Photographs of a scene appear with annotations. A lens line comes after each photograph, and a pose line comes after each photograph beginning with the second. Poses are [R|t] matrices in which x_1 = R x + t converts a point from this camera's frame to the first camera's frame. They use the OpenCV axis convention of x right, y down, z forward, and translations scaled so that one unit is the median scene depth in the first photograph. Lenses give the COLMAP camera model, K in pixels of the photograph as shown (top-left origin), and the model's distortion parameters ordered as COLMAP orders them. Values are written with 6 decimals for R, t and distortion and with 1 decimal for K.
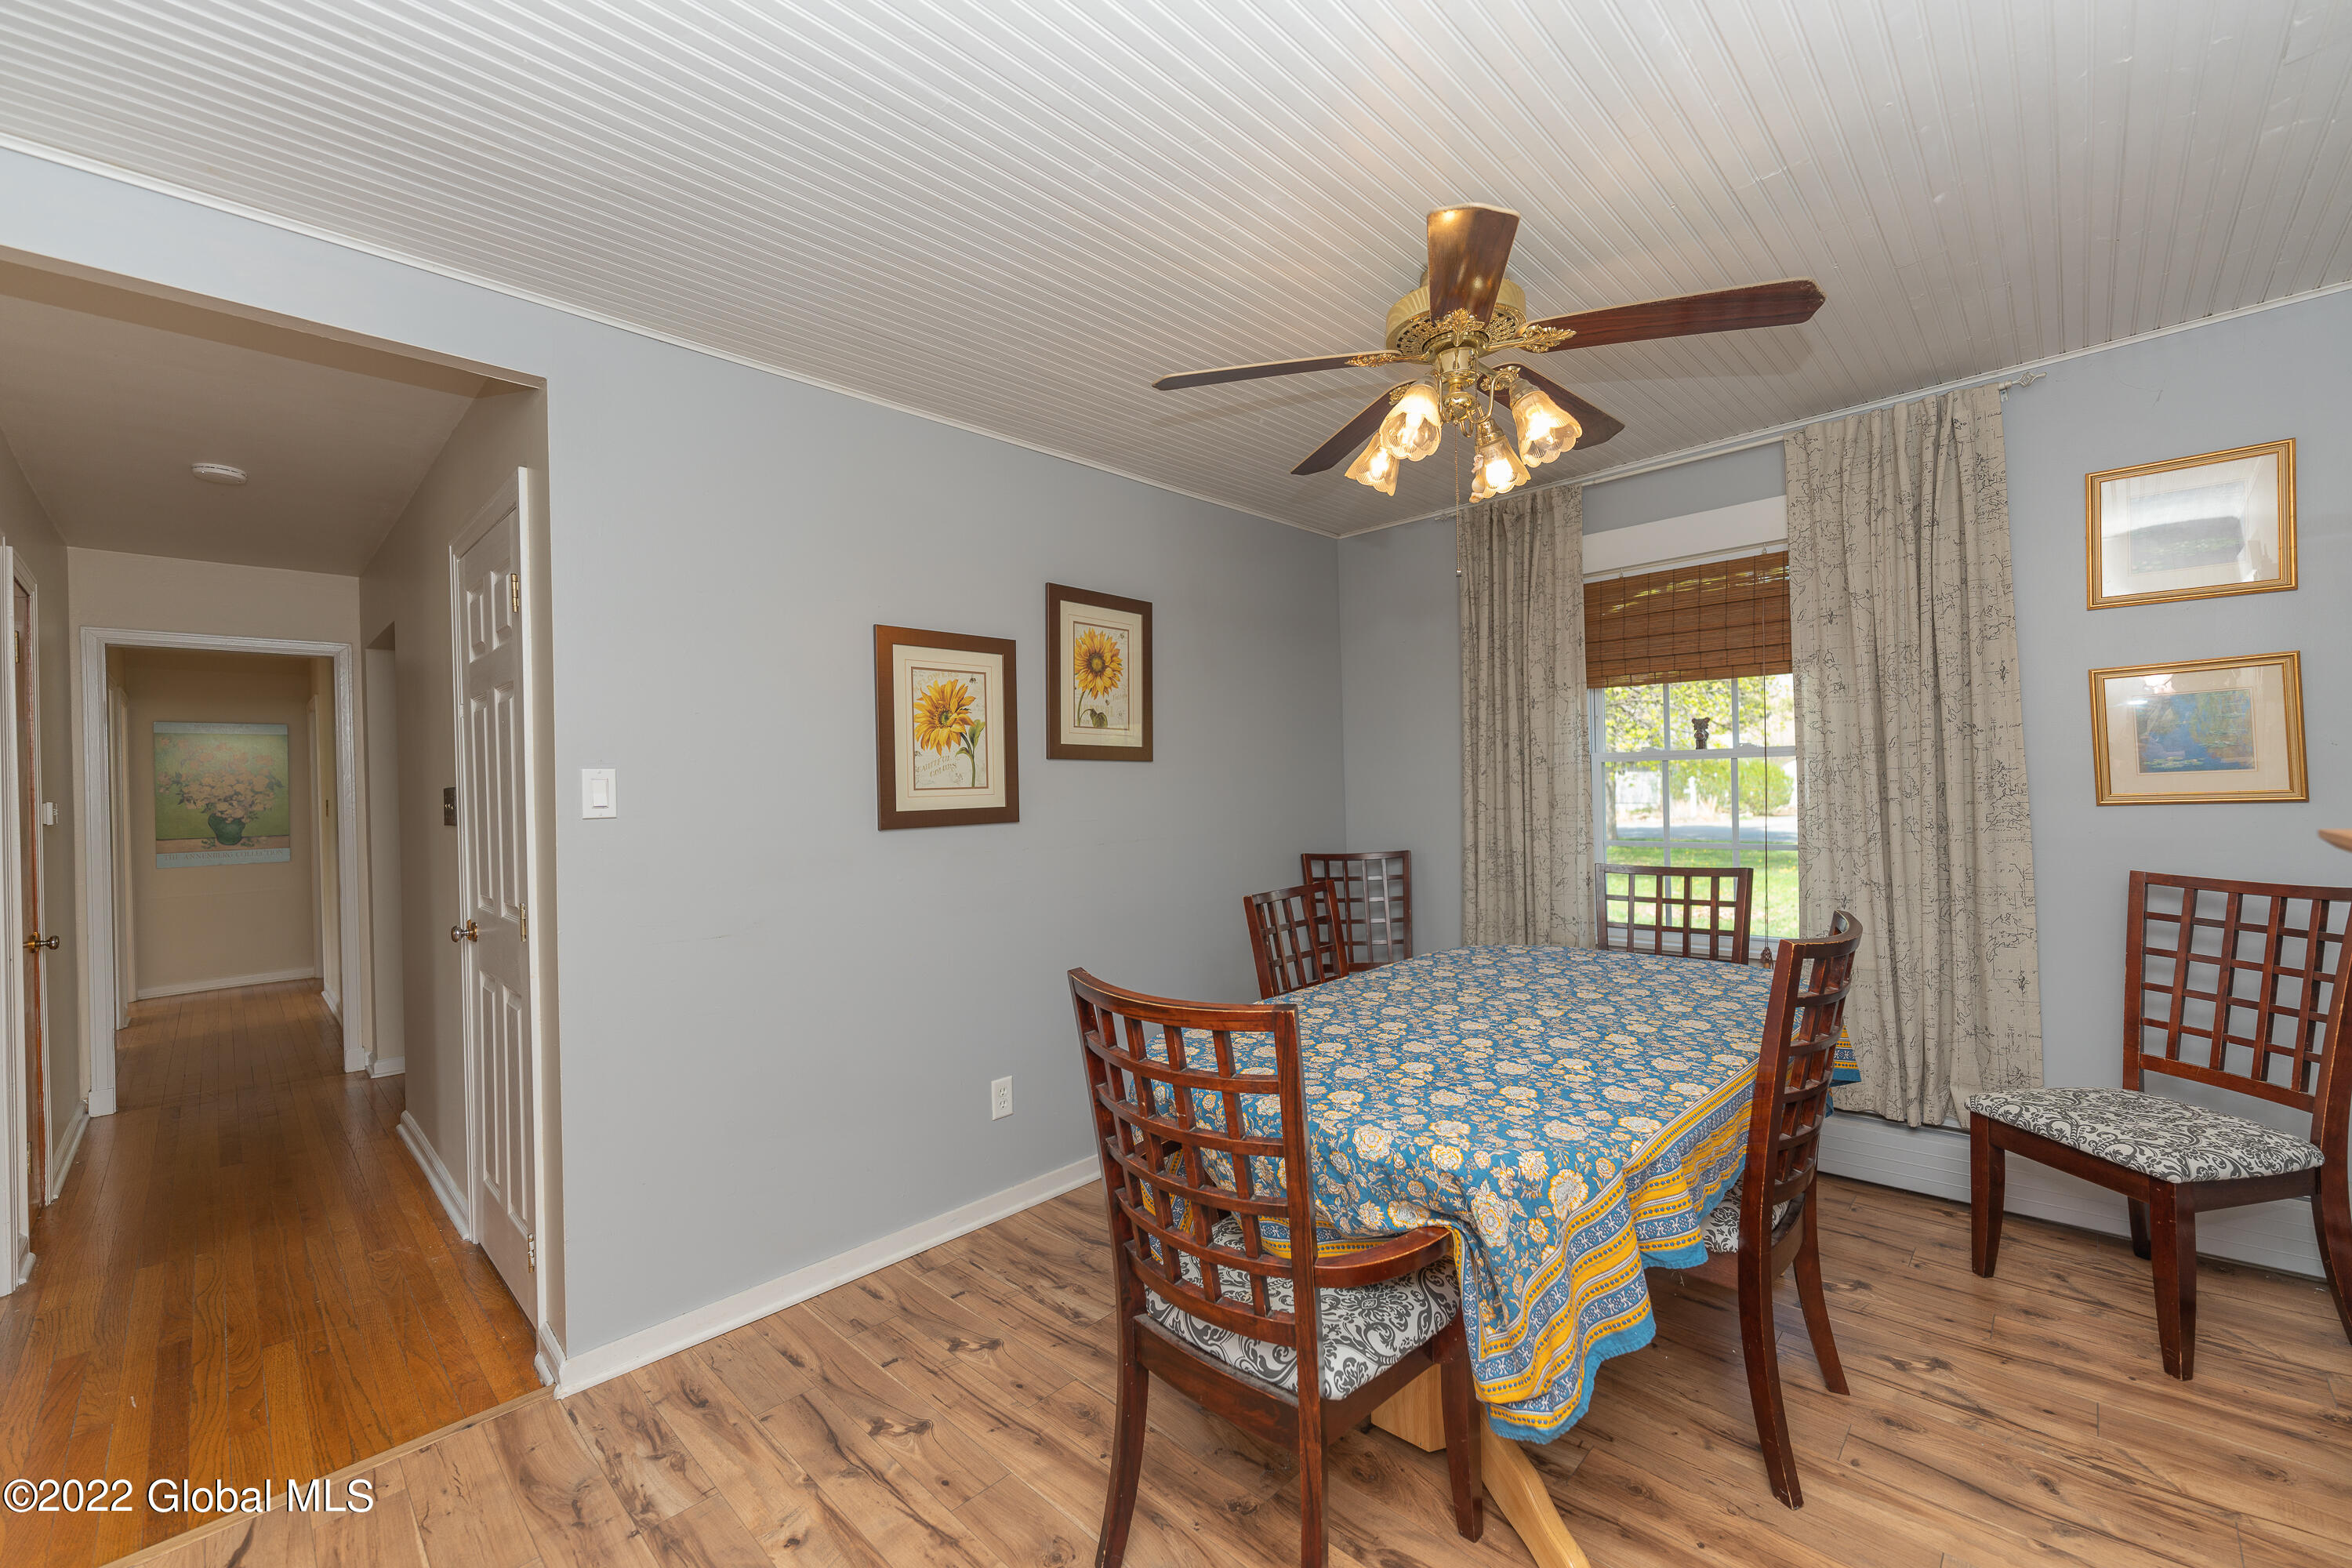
lens RADIAL K [[934.9, 0, 1173.9], [0, 934.9, 790.4], [0, 0, 1]] dist [0.000664, -0.000220]
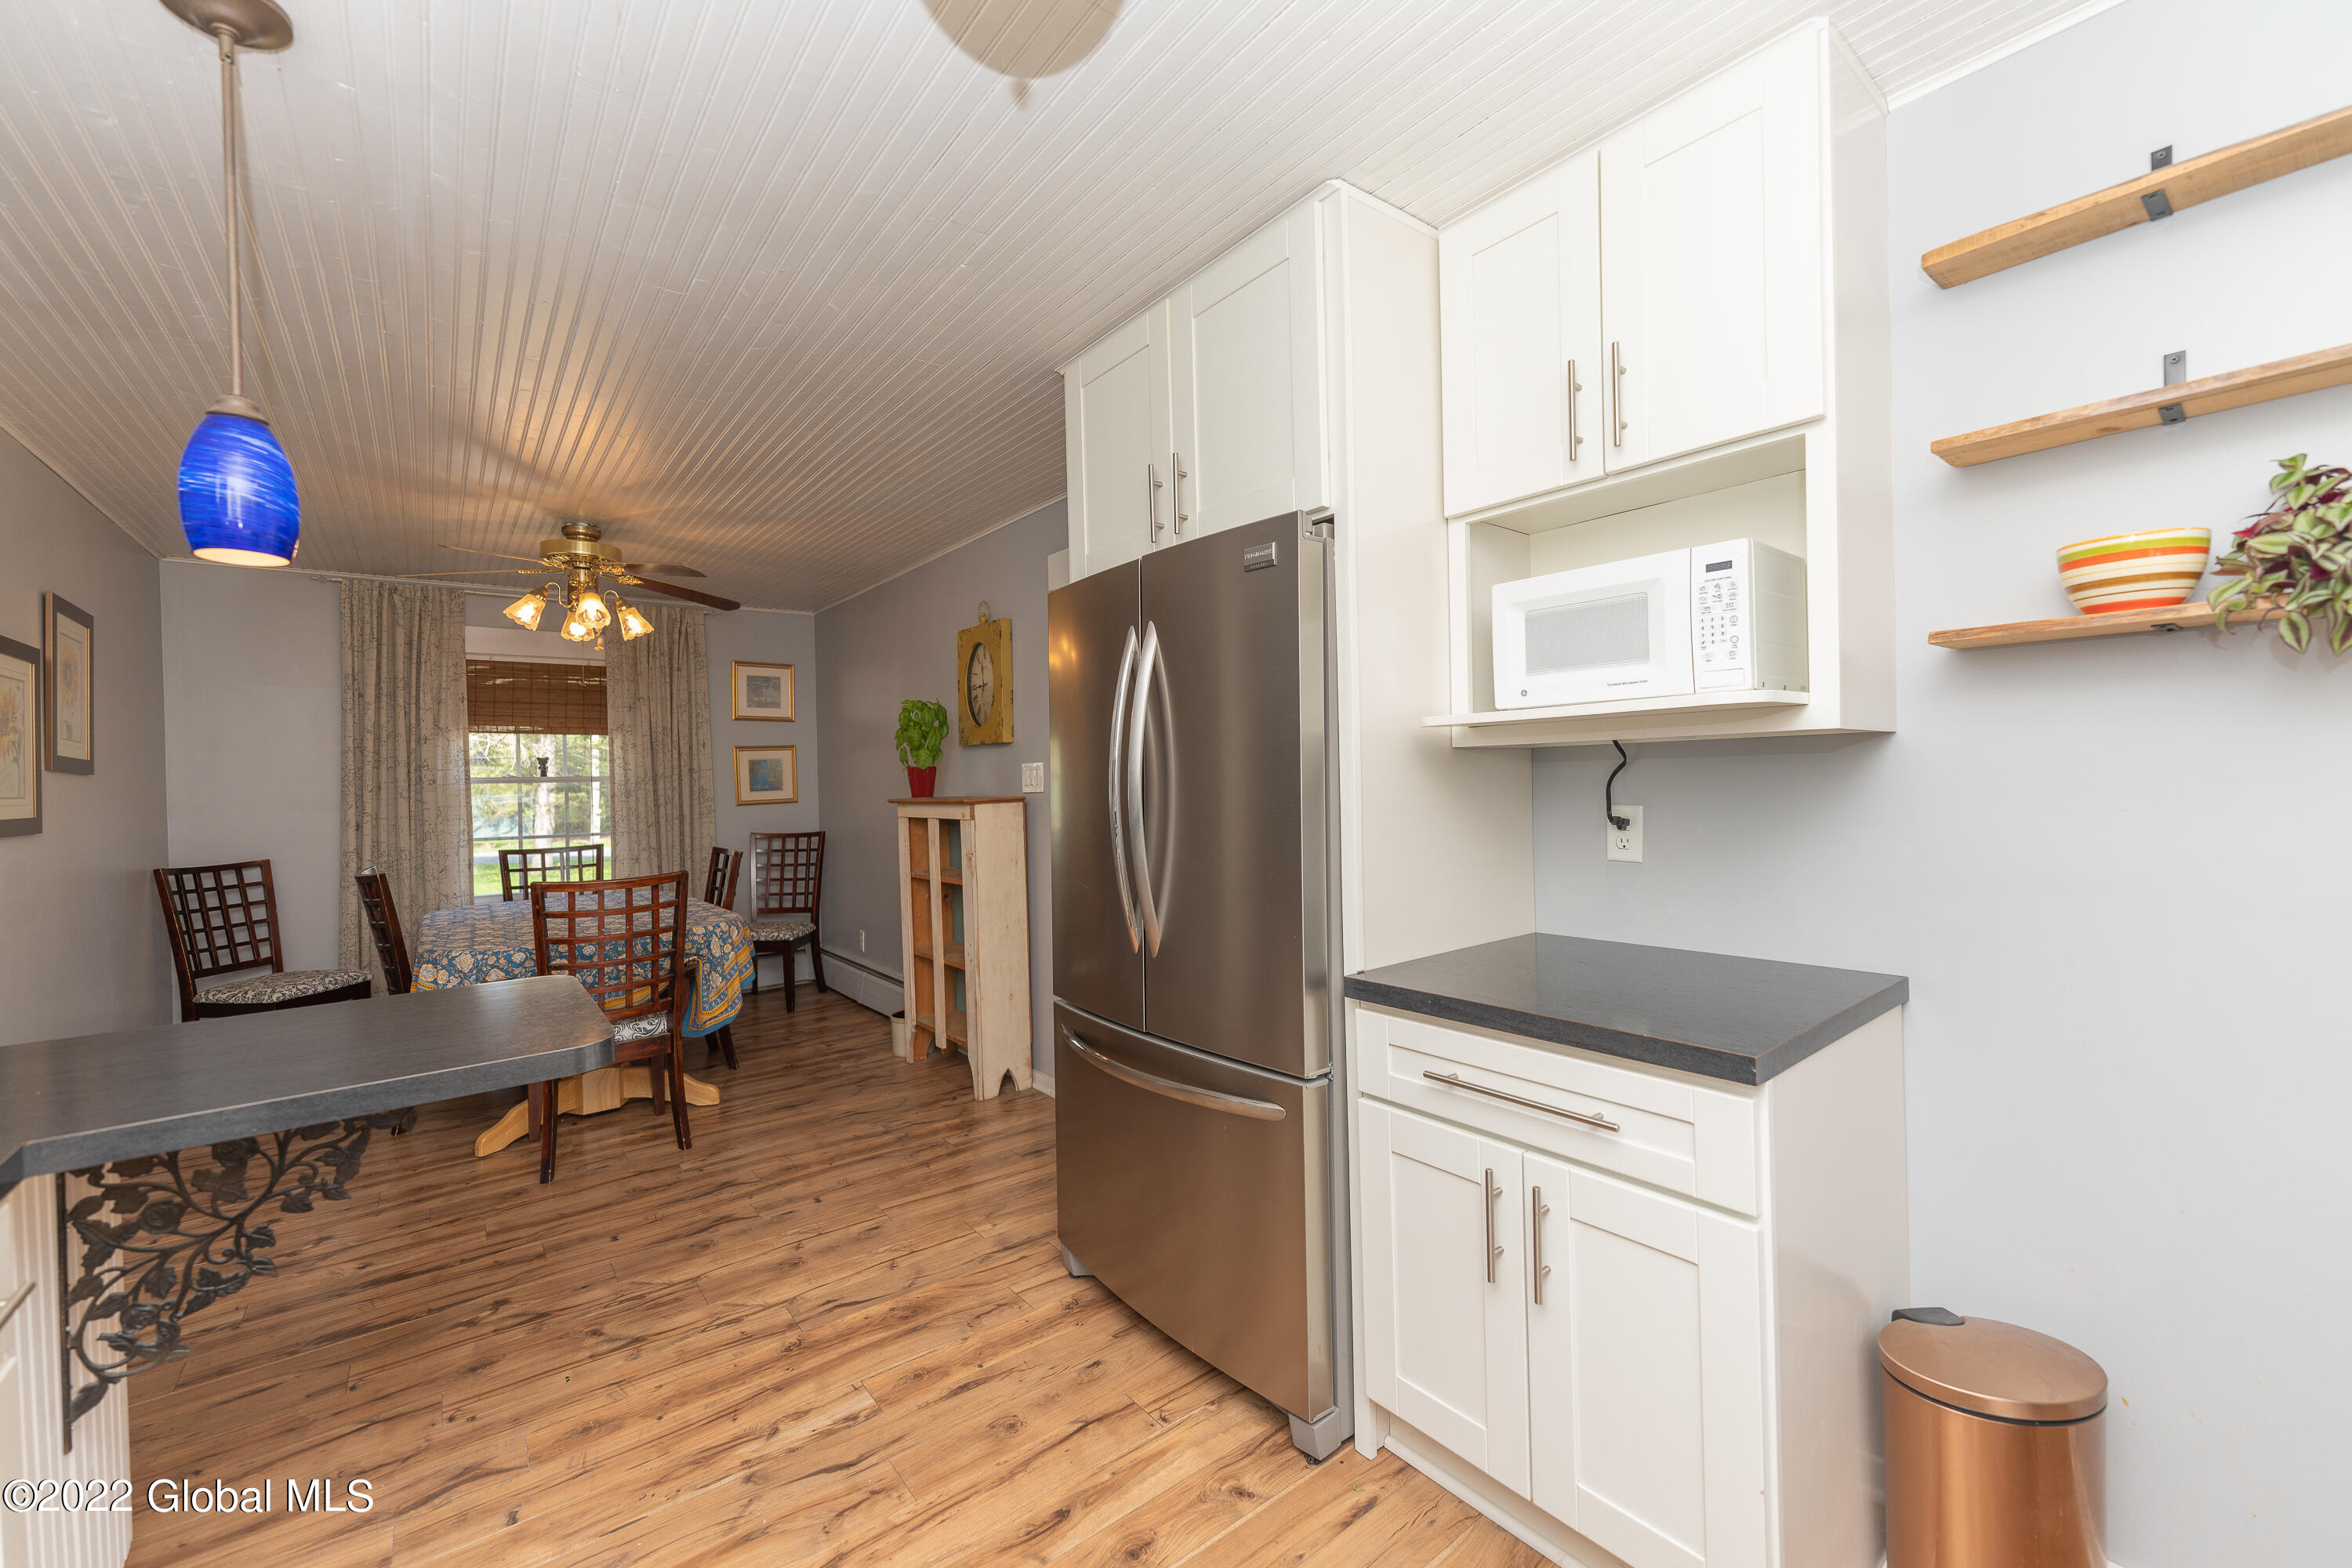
lens RADIAL K [[934.9, 0, 1175.7], [0, 934.9, 783.0], [0, 0, 1]] dist [0.000664, -0.000220]
pose [[0.133787, 0.017739, 0.990851, -0.999064], [0.022713, 0.999522, -0.020961, 0.028515], [-0.990750, 0.025310, 0.133320, -0.327770]]
